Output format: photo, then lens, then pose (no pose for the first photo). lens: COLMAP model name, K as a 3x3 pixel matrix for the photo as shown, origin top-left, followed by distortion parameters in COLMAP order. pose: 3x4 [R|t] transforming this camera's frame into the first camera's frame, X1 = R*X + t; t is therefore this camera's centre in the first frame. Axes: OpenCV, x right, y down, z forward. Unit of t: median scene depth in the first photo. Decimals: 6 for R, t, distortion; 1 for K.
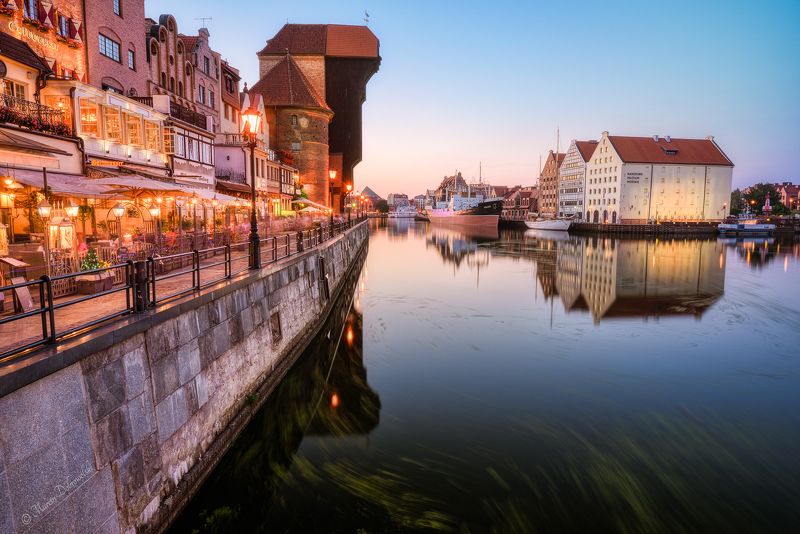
lens RADIAL K [[490.5, 0, 401.8], [0, 490.5, 264.8], [0, 0, 1]] dist [0.006162, -0.002196]
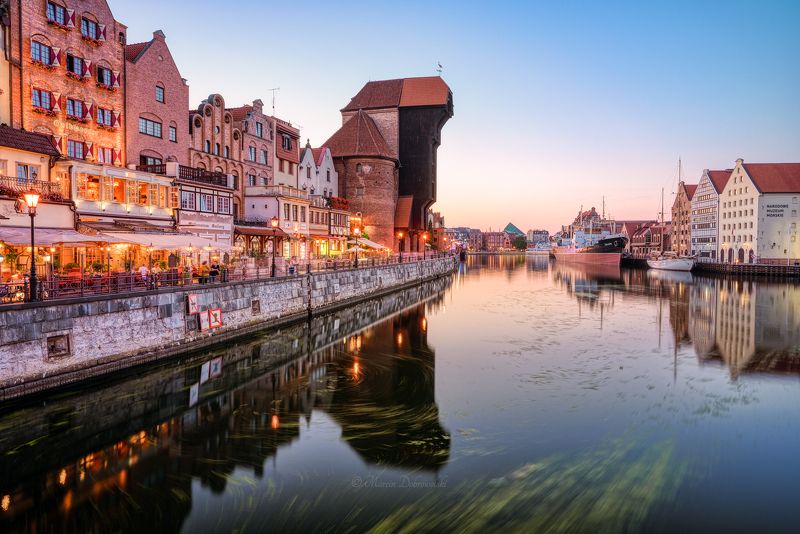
lens RADIAL K [[490.5, 0, 400.0], [0, 490.5, 268.4], [0, 0, 1]] dist [0.006162, -0.002196]
pose [[0.953696, 0.013431, -0.300473, 0.165459], [-0.033126, 0.997615, -0.060550, -0.005421], [0.298943, 0.067700, 0.951866, -0.004078]]
